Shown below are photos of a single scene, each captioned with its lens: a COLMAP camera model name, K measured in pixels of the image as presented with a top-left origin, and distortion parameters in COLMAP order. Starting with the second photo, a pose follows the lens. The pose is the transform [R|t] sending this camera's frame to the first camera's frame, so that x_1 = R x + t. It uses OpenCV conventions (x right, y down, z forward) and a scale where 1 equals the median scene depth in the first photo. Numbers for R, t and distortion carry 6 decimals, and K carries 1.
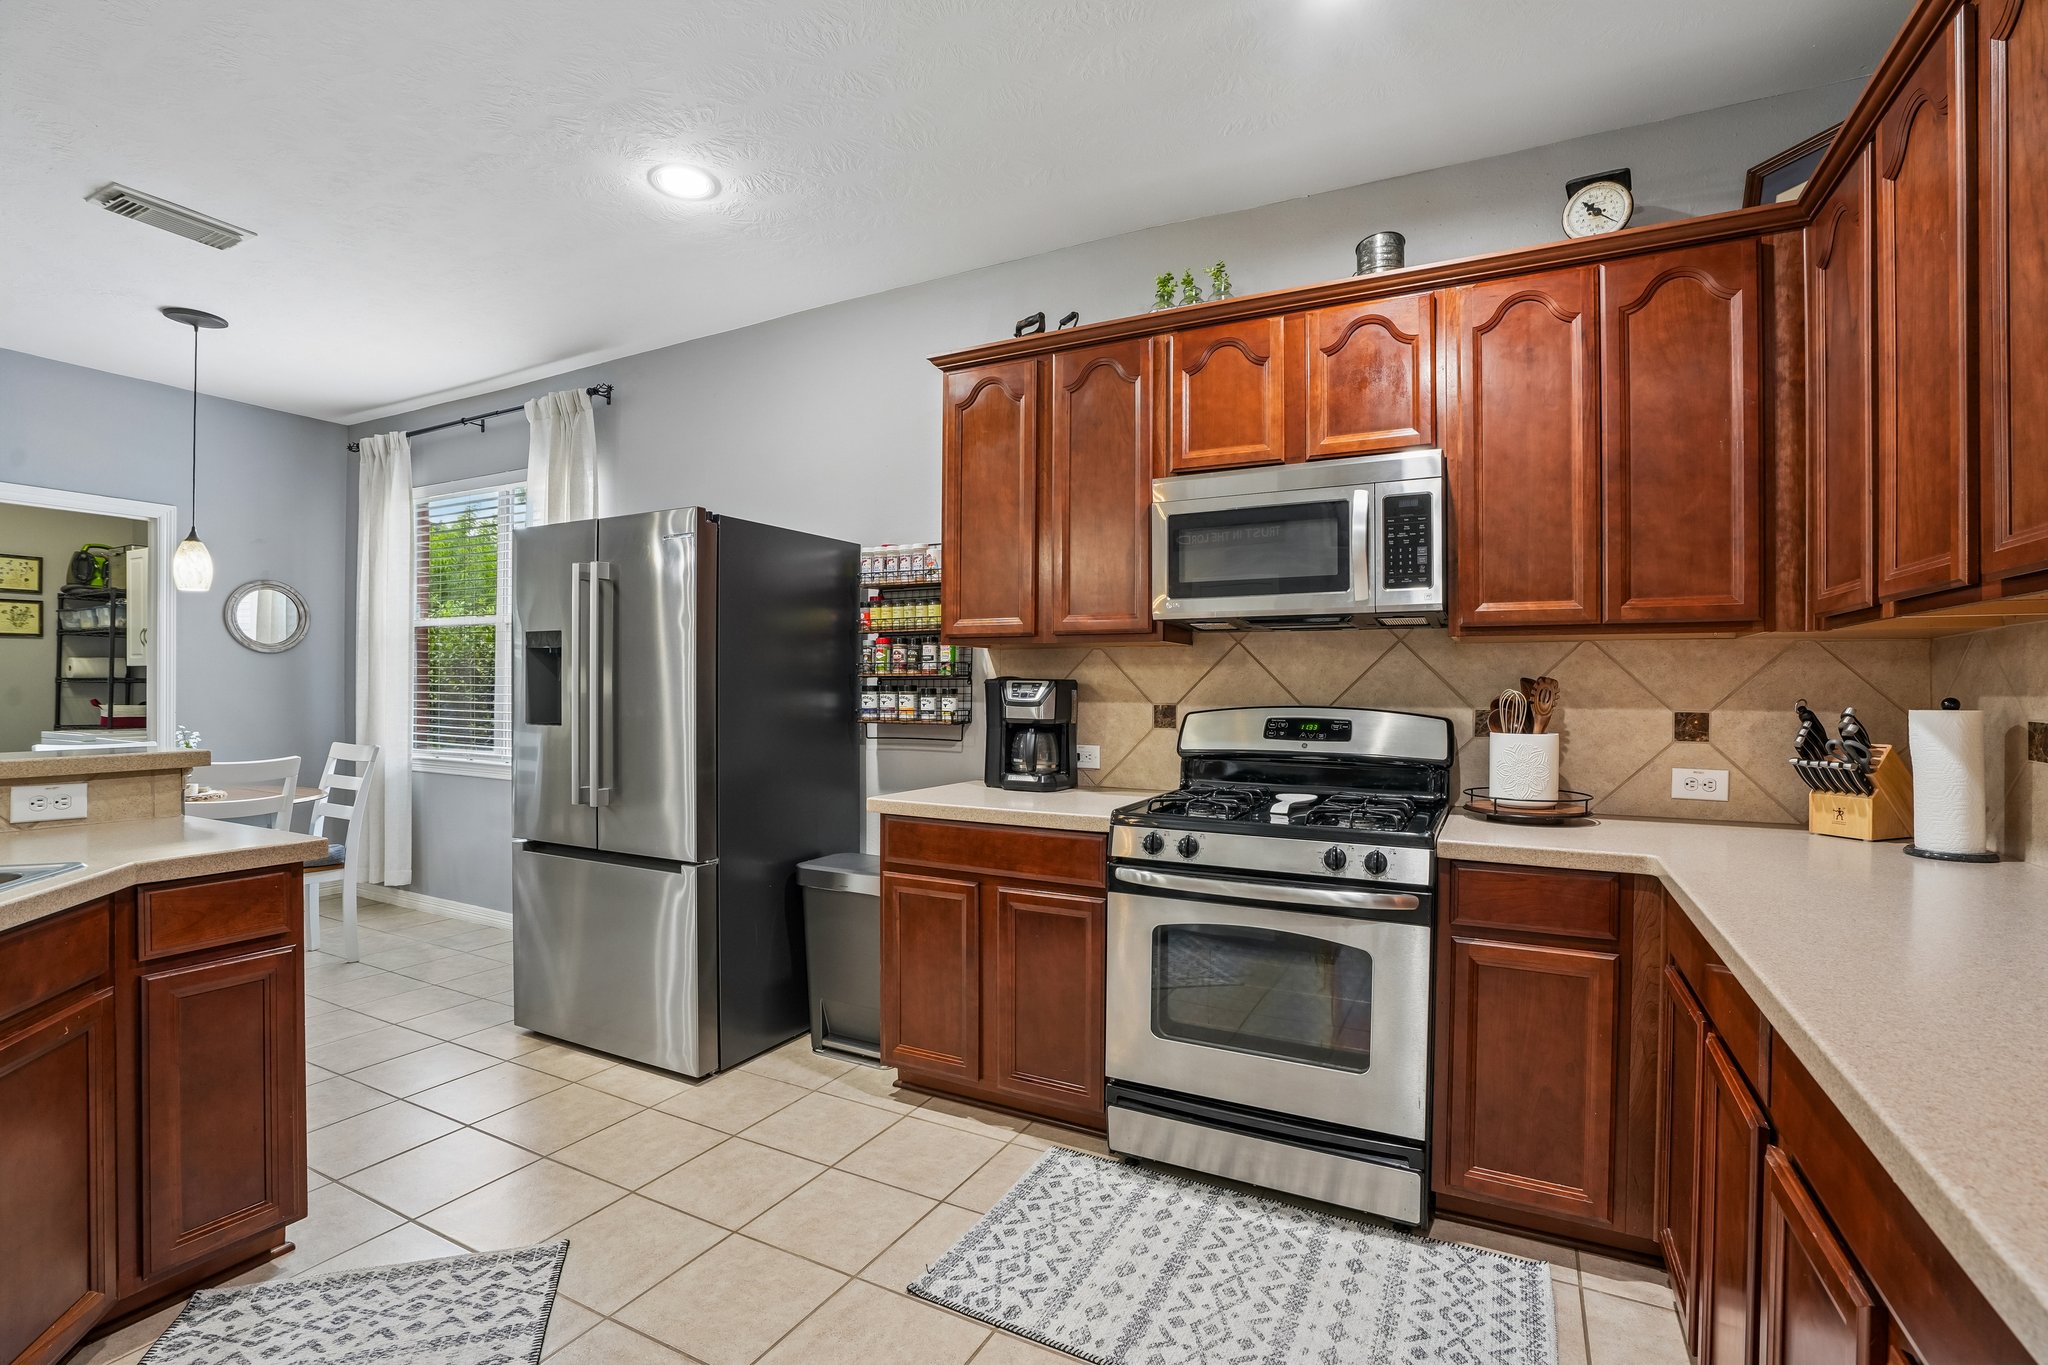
lens RADIAL K [[972.2, 0, 1039.8], [0, 972.2, 685.2], [0, 0, 1]] dist [-0.028536, 0.009459]
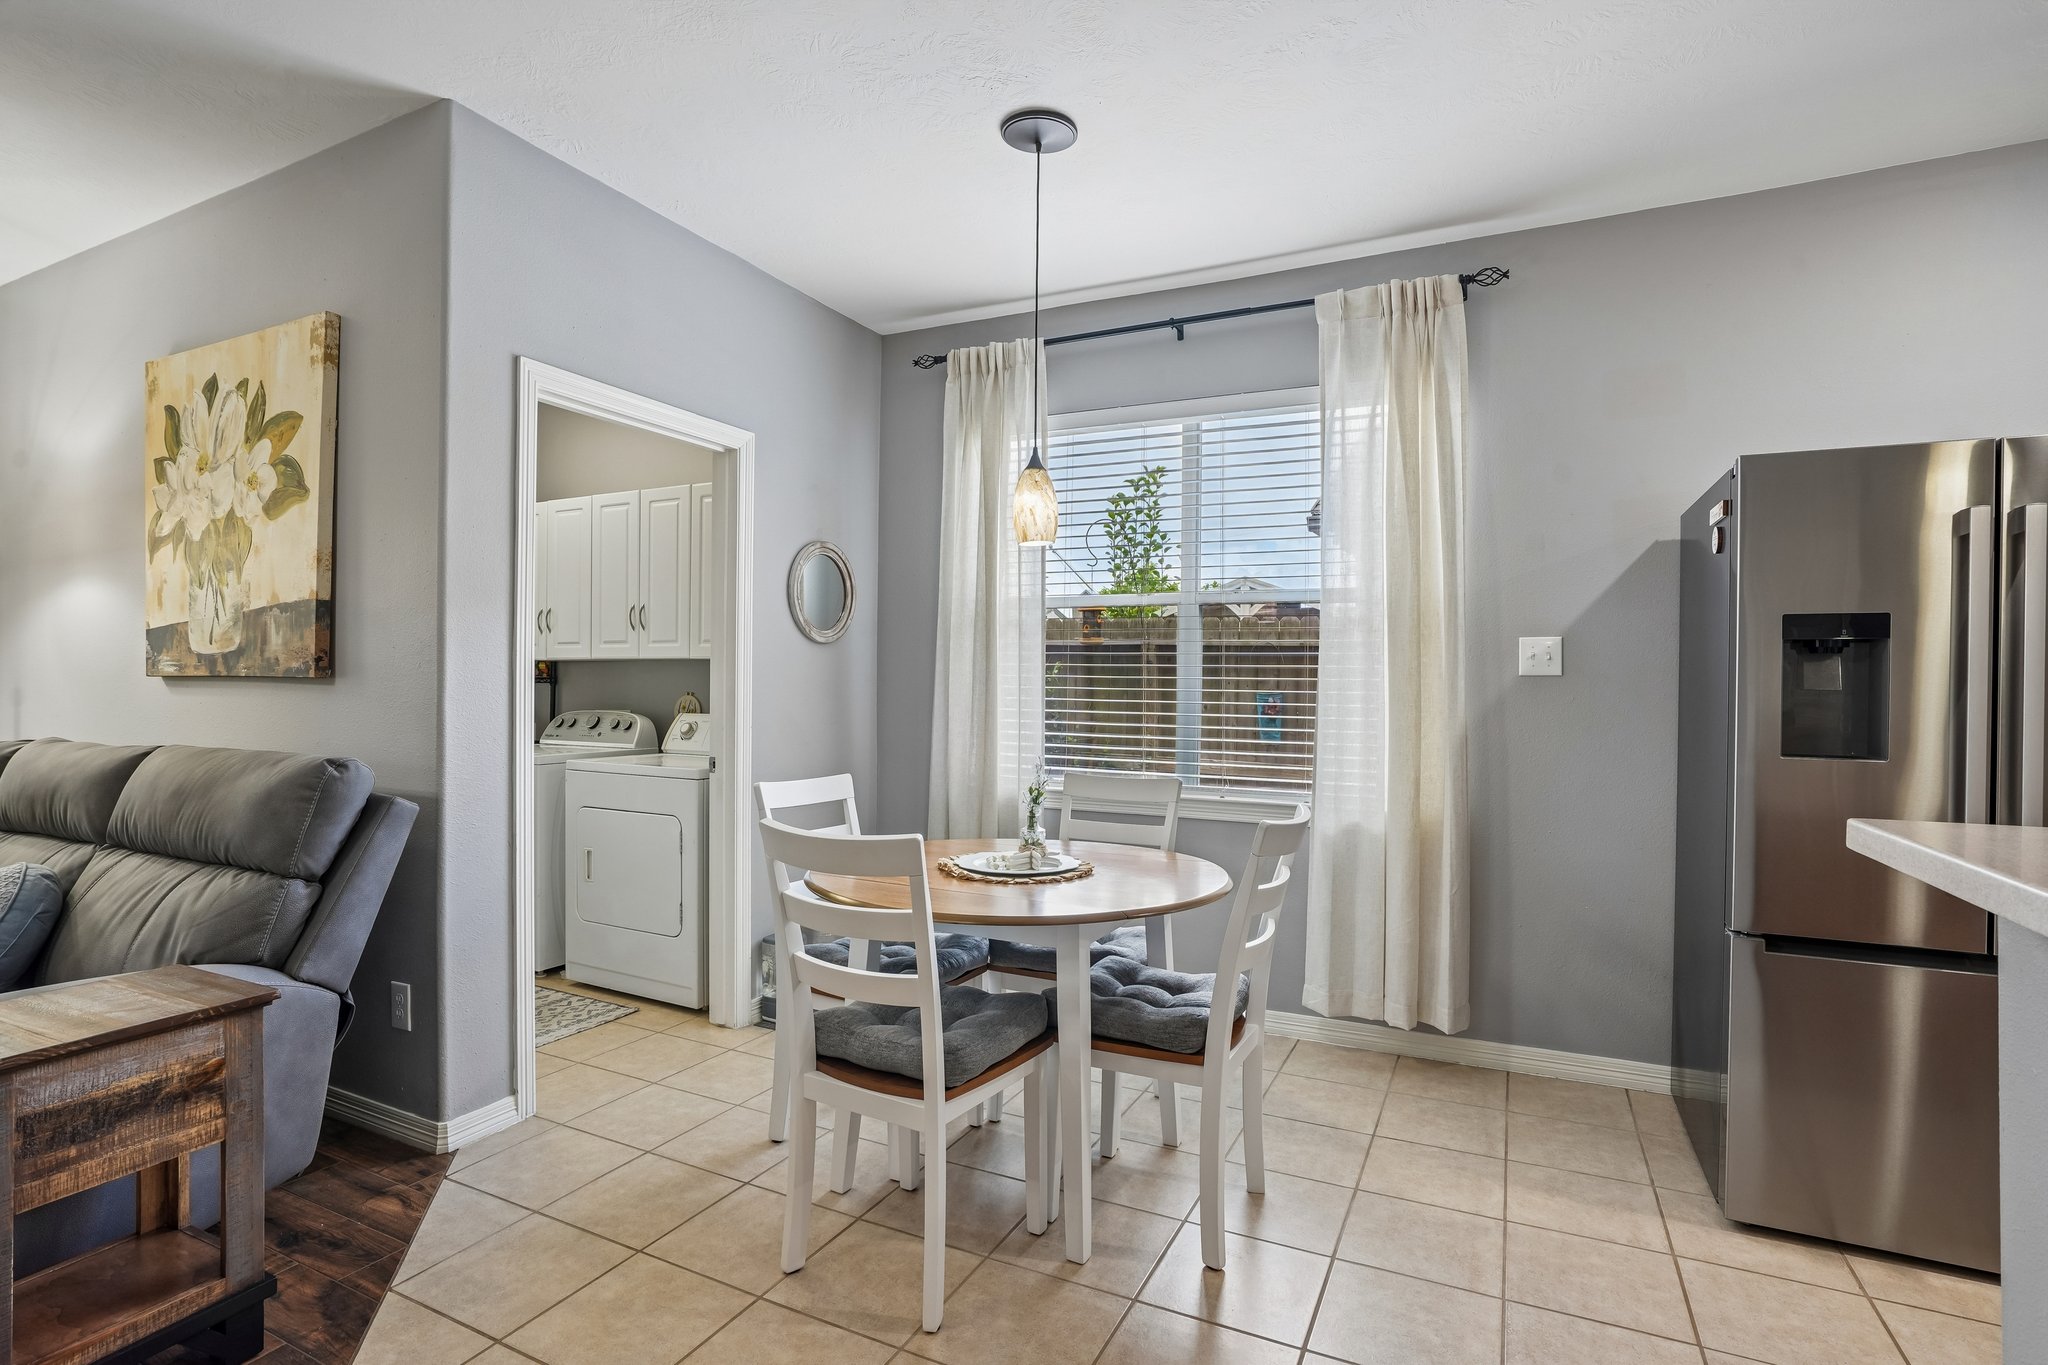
lens RADIAL K [[1018.6, 0, 1030.3], [0, 1018.6, 694.1], [0, 0, 1]] dist [-0.046626, 0.020157]
pose [[0.998700, 0.011227, 0.049715, -0.562802], [-0.010969, 0.999925, -0.005460, 0.006043], [-0.049773, 0.004907, 0.998749, 0.192321]]
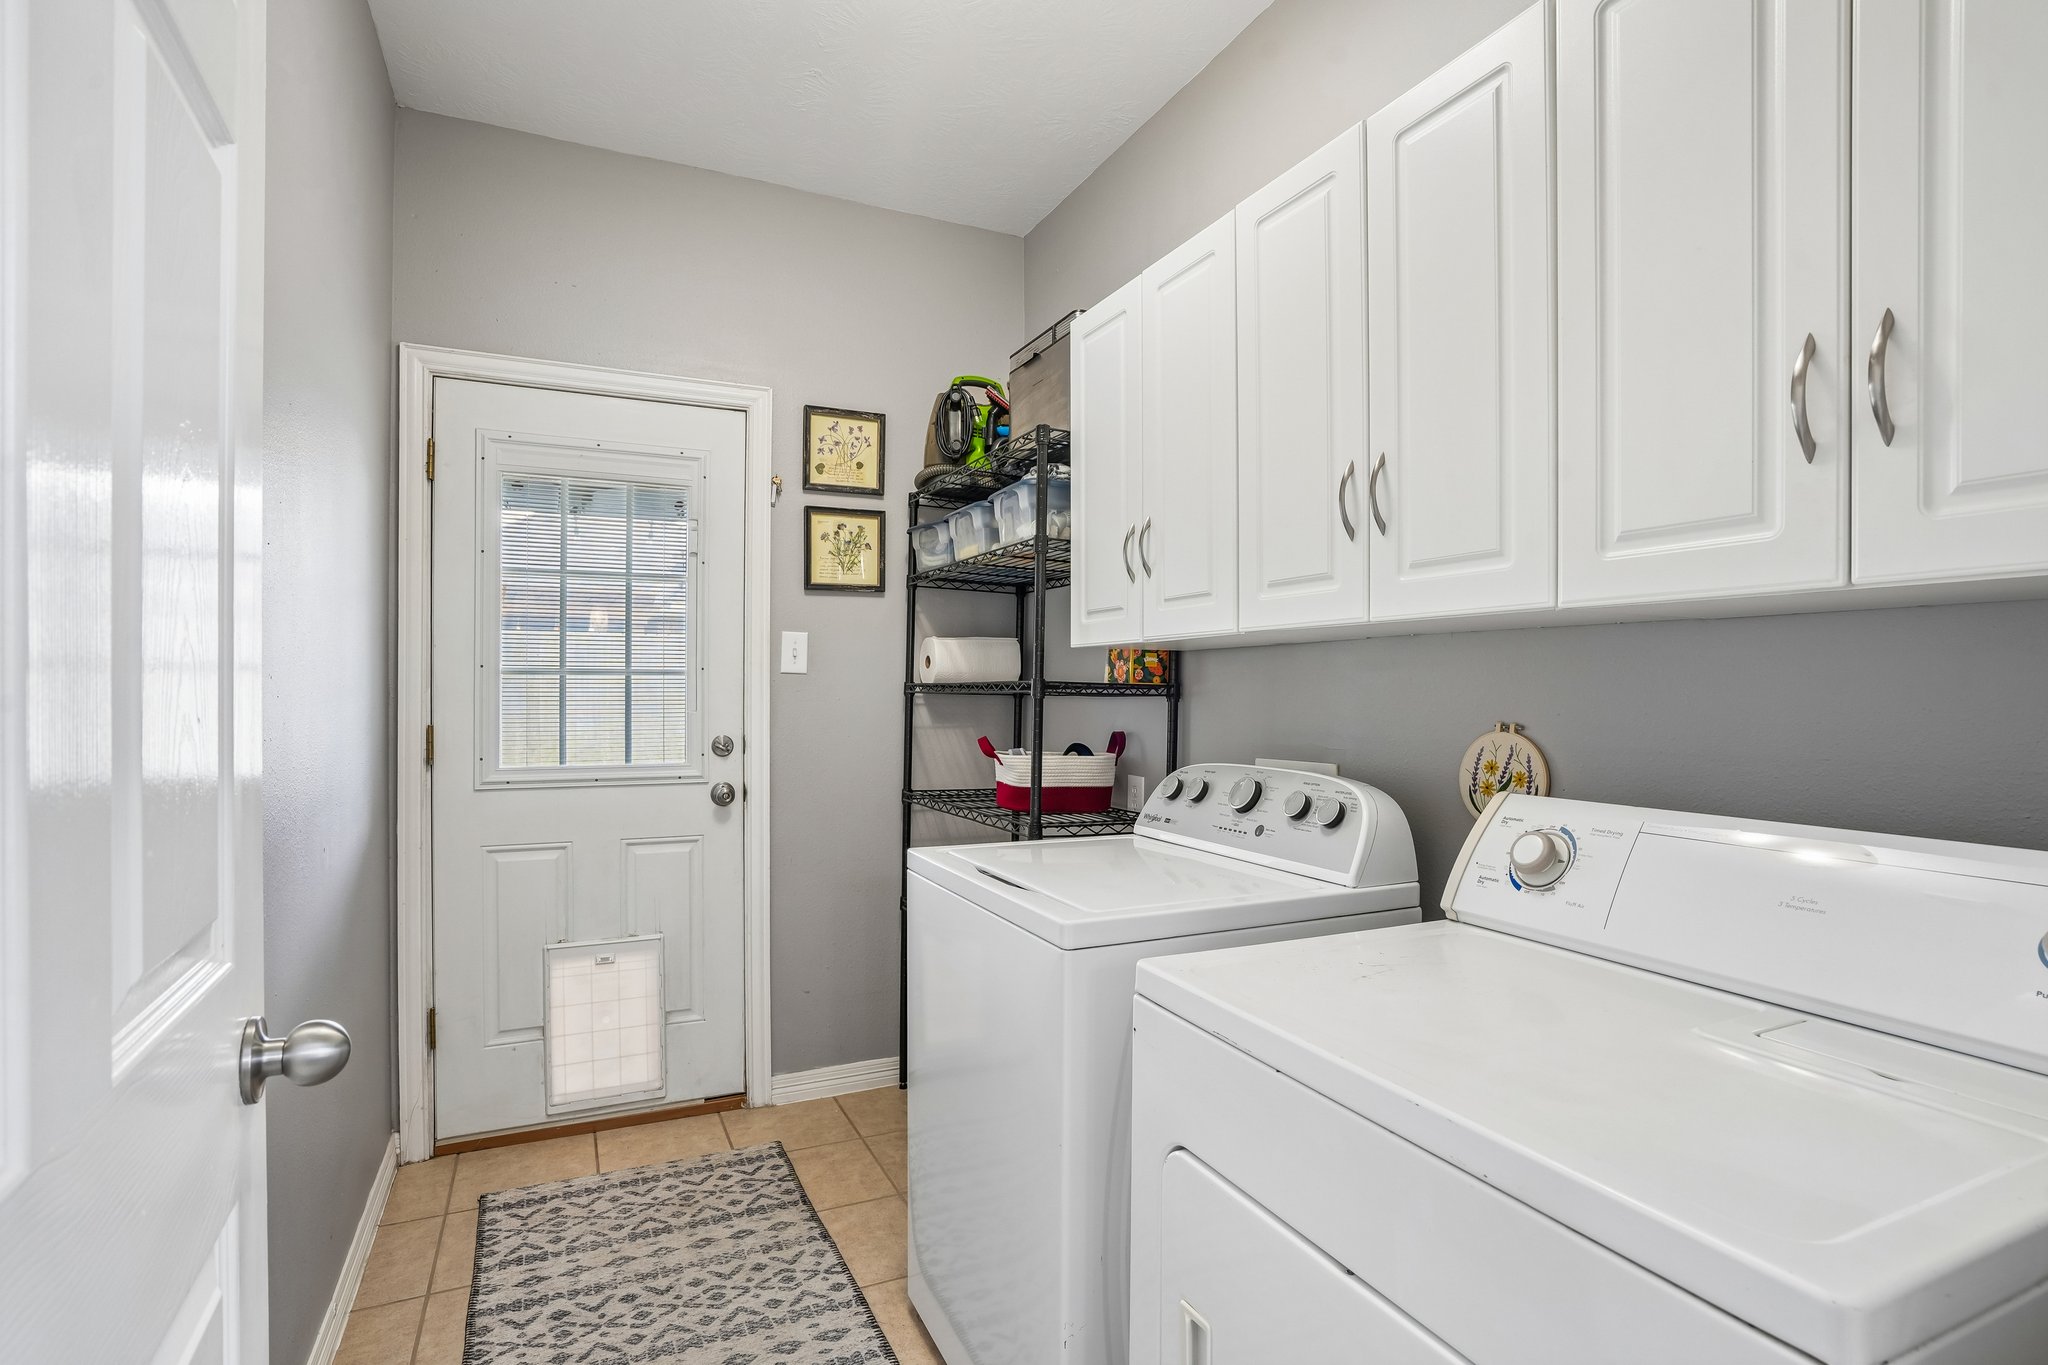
lens RADIAL K [[1018.6, 0, 1008.5], [0, 1018.6, 697.0], [0, 0, 1]] dist [-0.046626, 0.020157]
pose [[0.810810, 0.007650, -0.585259, -0.723546], [-0.011377, 0.999932, -0.002691, -0.000823], [0.585198, 0.008841, 0.810842, 0.651981]]
